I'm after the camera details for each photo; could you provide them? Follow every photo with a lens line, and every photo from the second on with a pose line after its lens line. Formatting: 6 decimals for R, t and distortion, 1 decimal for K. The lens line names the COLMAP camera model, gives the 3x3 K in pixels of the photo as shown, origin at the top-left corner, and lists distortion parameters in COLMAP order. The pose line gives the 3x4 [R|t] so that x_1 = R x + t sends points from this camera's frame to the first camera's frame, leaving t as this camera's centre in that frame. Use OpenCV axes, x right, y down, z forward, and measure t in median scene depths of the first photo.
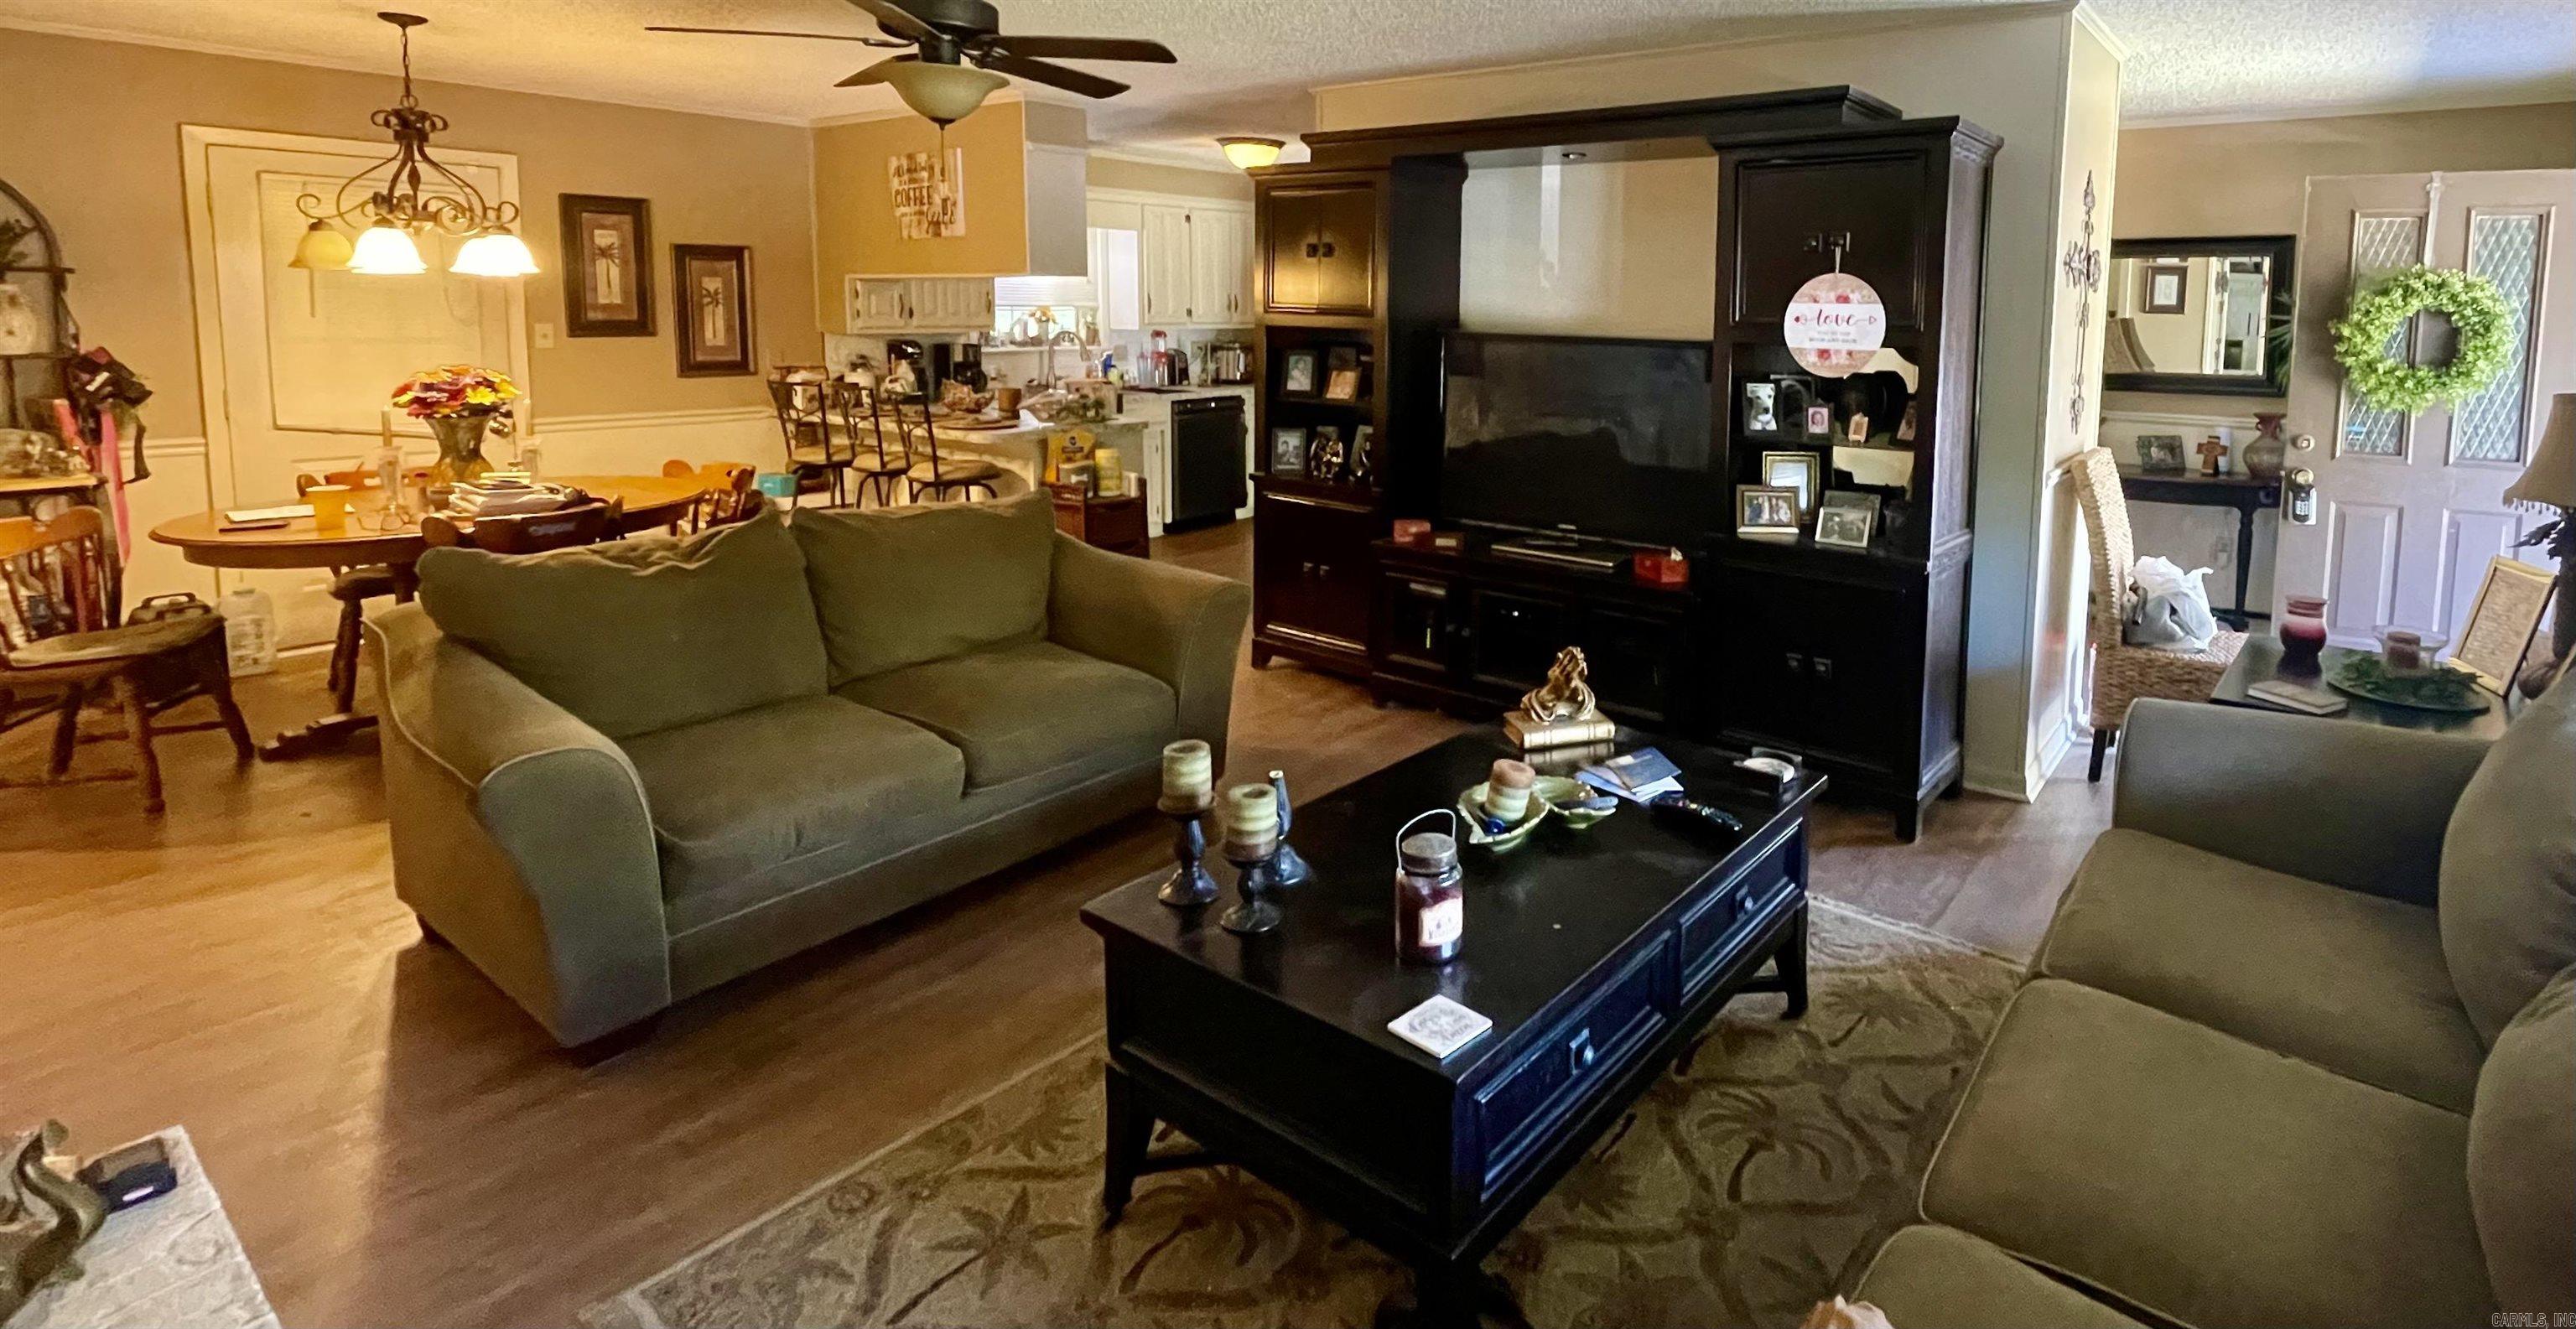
lens RADIAL K [[1202.3, 0, 1486.7], [0, 1202.3, 436.3], [0, 0, 1]] dist [-0.002781, 0.000129]
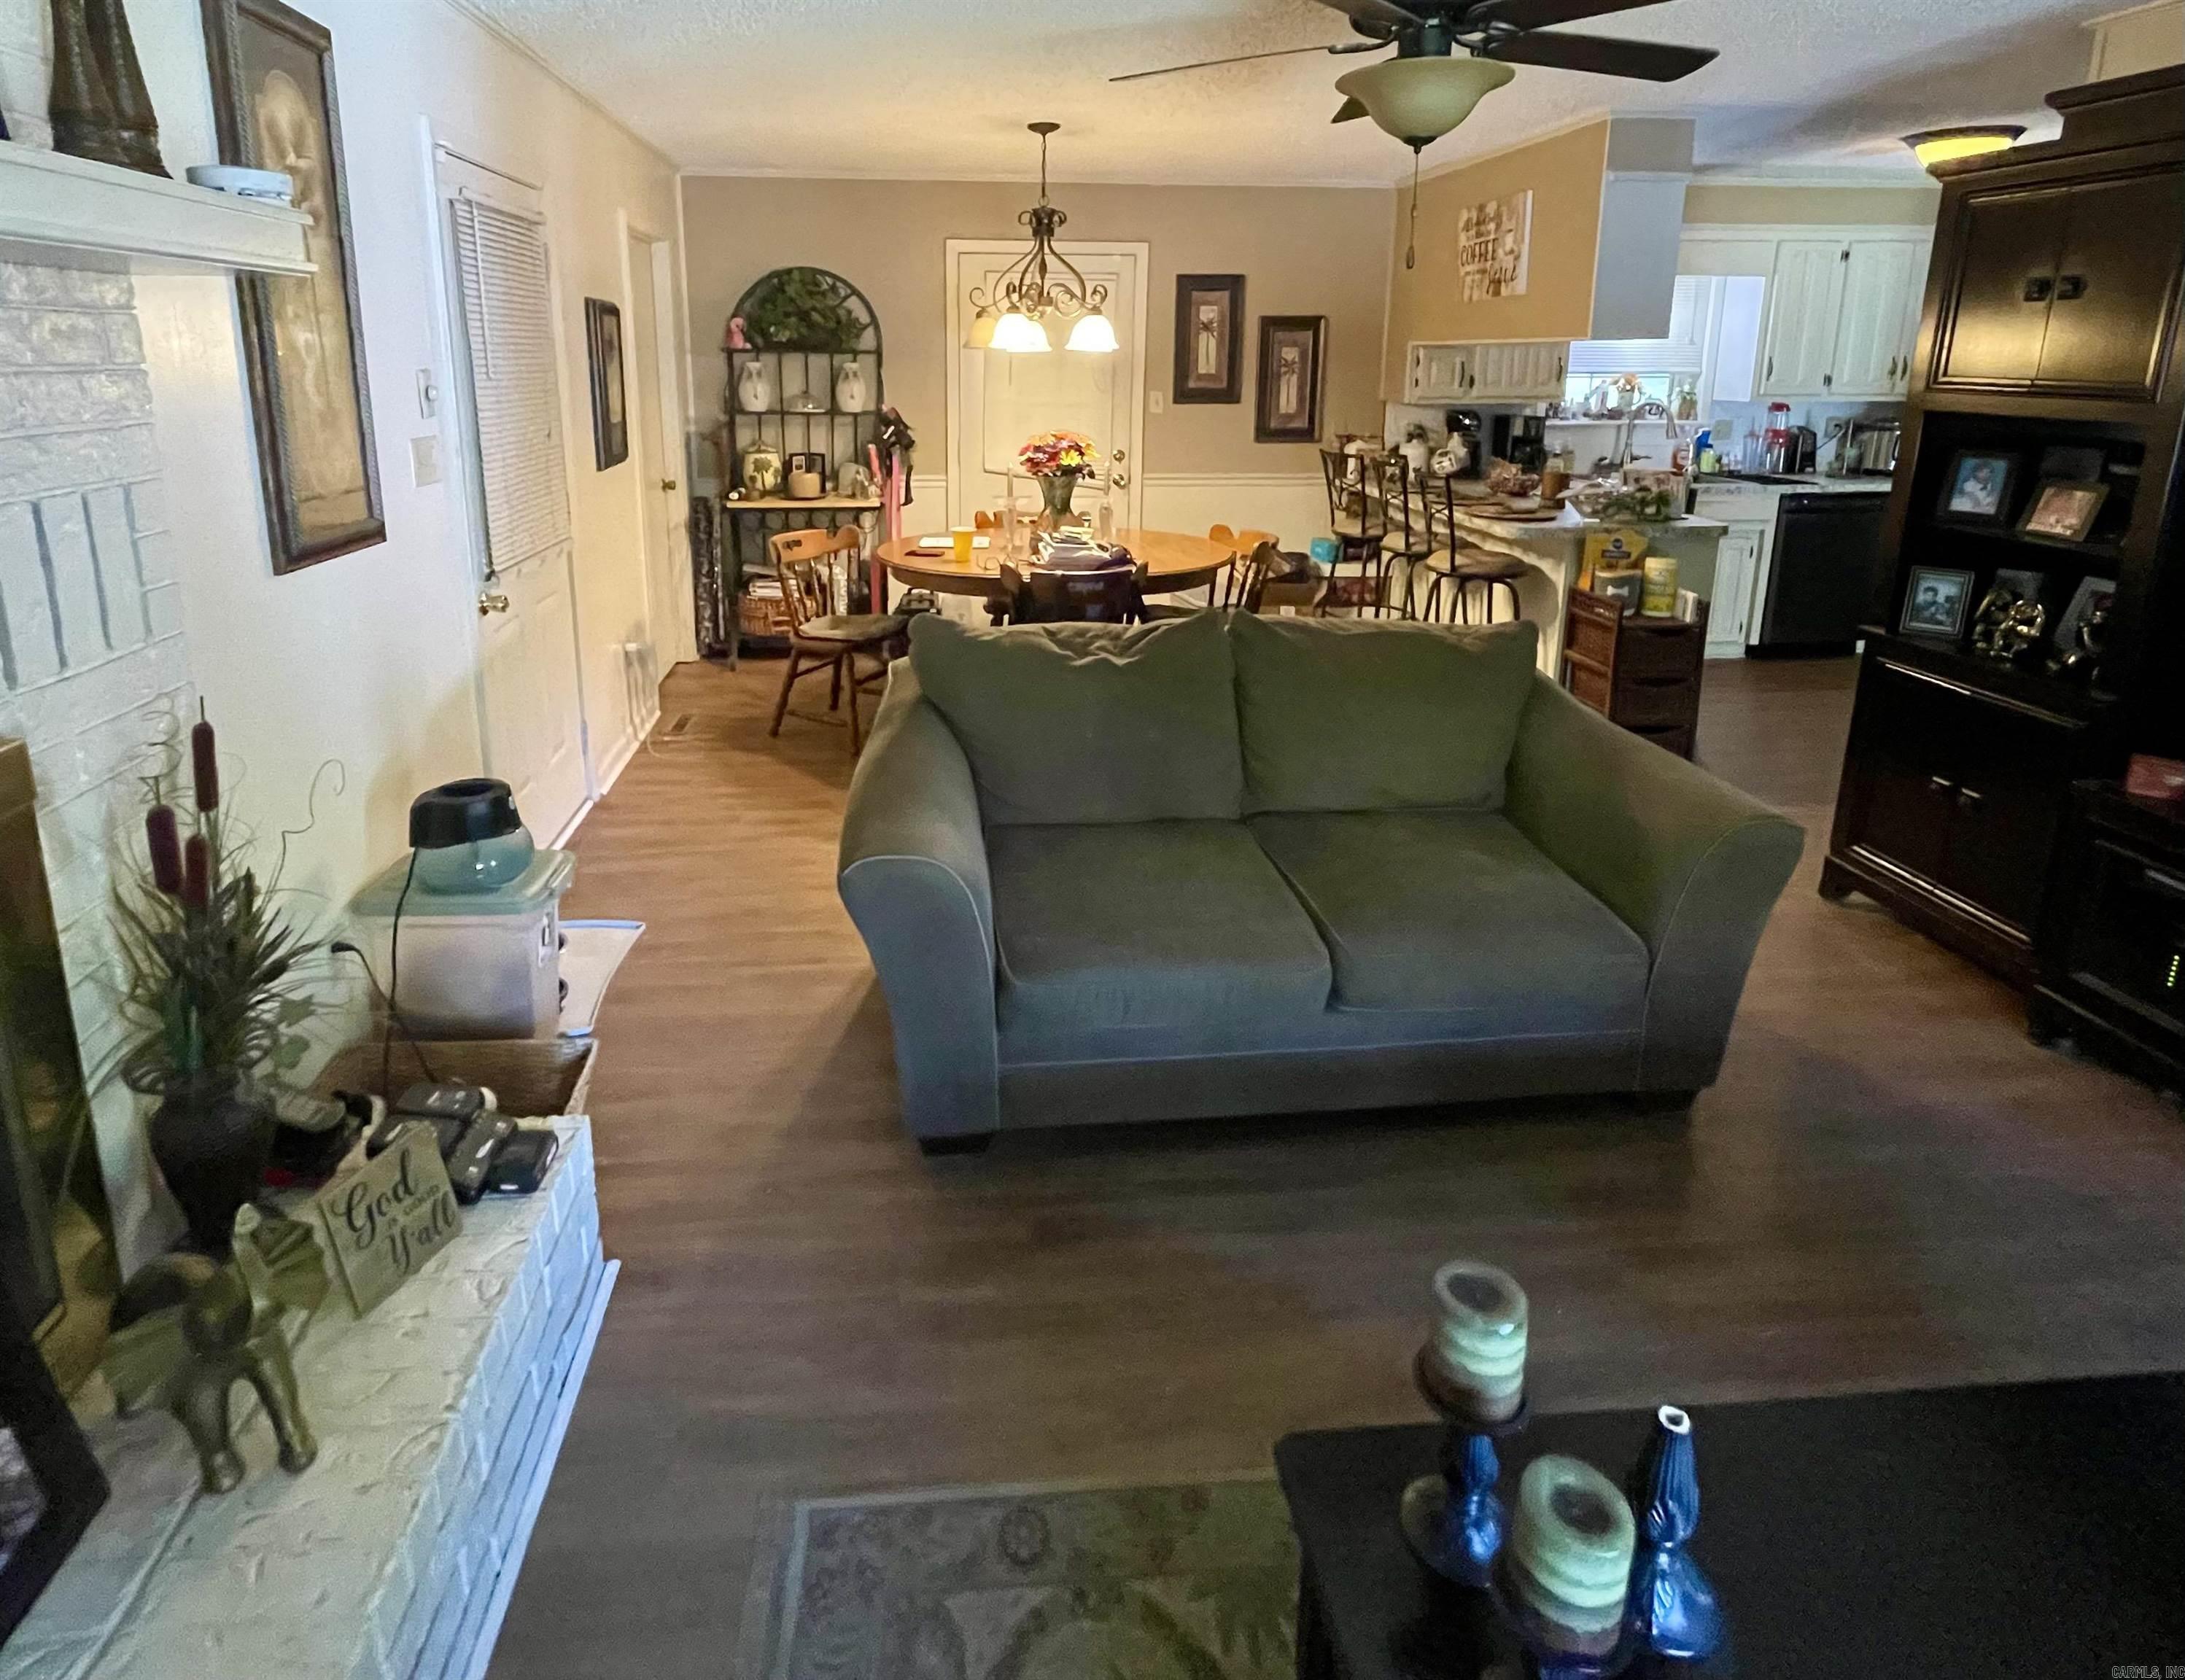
lens RADIAL K [[1147.2, 0, 1025.6], [0, 1147.2, 604.6], [0, 0, 1]] dist [-0.010489, 0.005509]
pose [[0.649761, 0.148712, -0.745450, -0.021434], [-0.074978, 0.988432, 0.131832, -0.031551], [0.756432, -0.029766, 0.653395, 0.208403]]
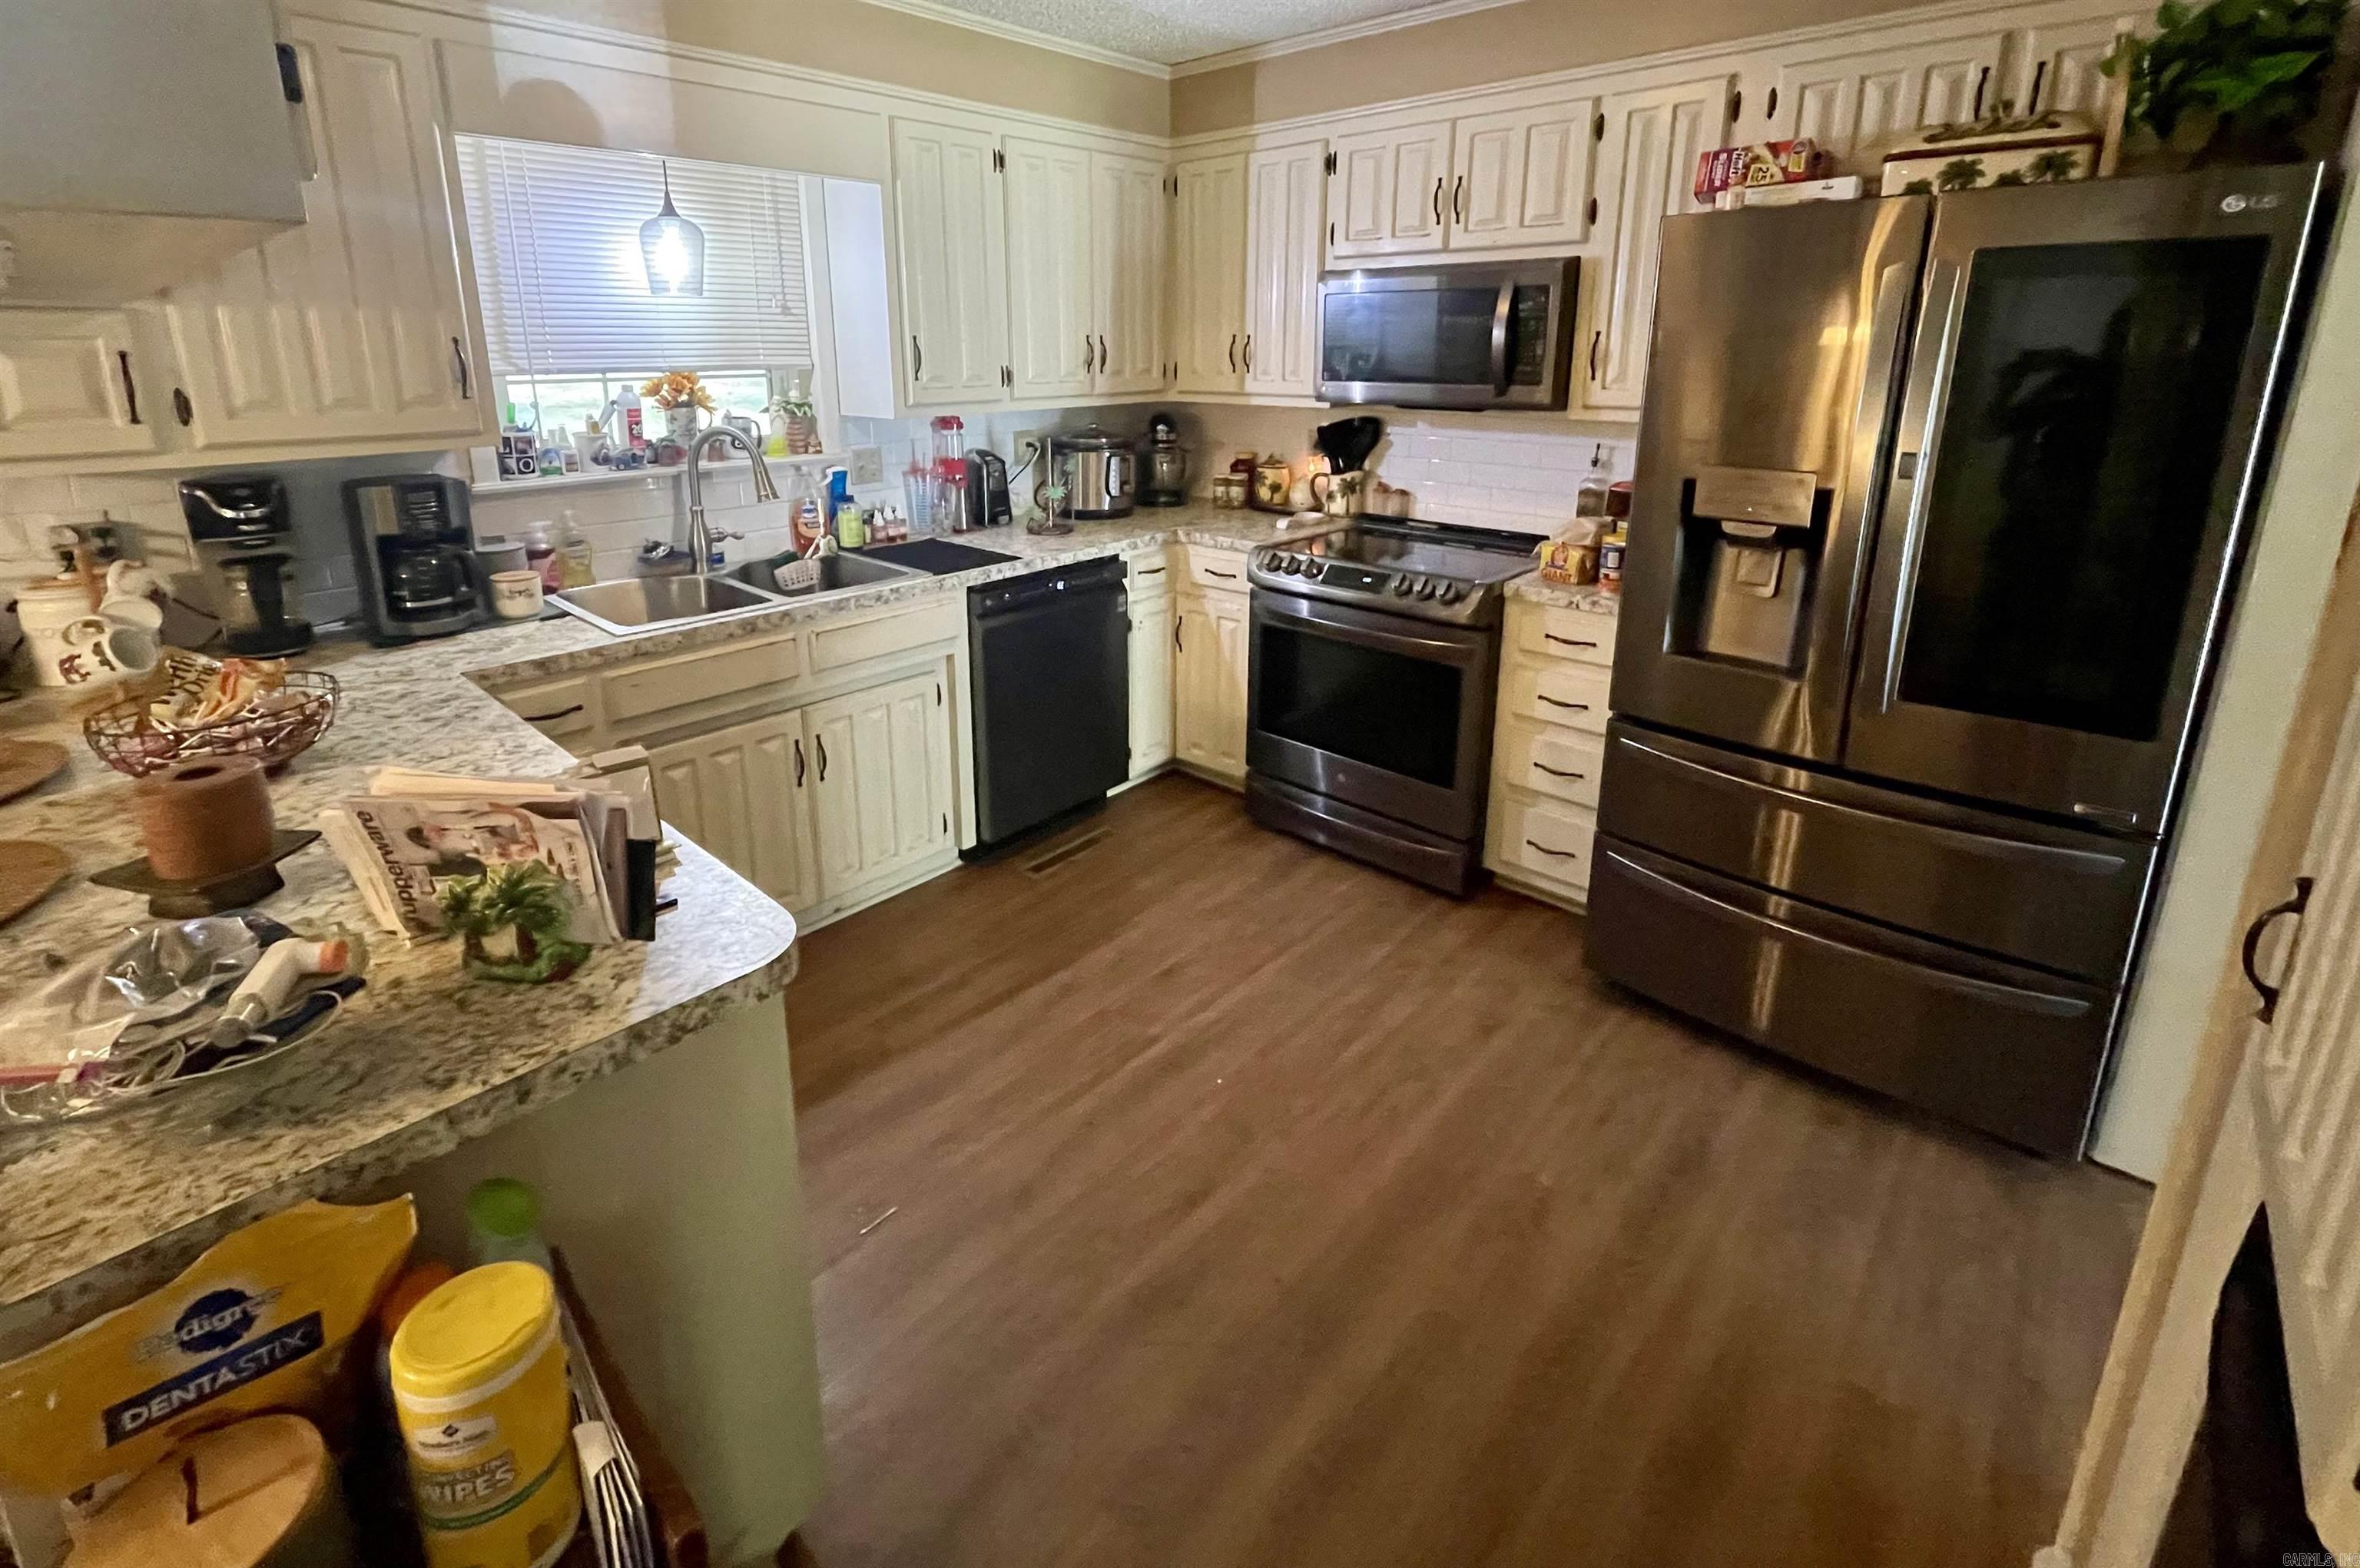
lens RADIAL K [[1060.1, 0, 1129.6], [0, 1060.1, 638.3], [0, 0, 1]] dist [-0.002624, -0.000139]
pose [[0.988865, 0.025262, -0.146659, -0.237505], [-0.001339, 0.986958, 0.160973, -0.119189], [0.148812, -0.158984, 0.976001, 1.017429]]
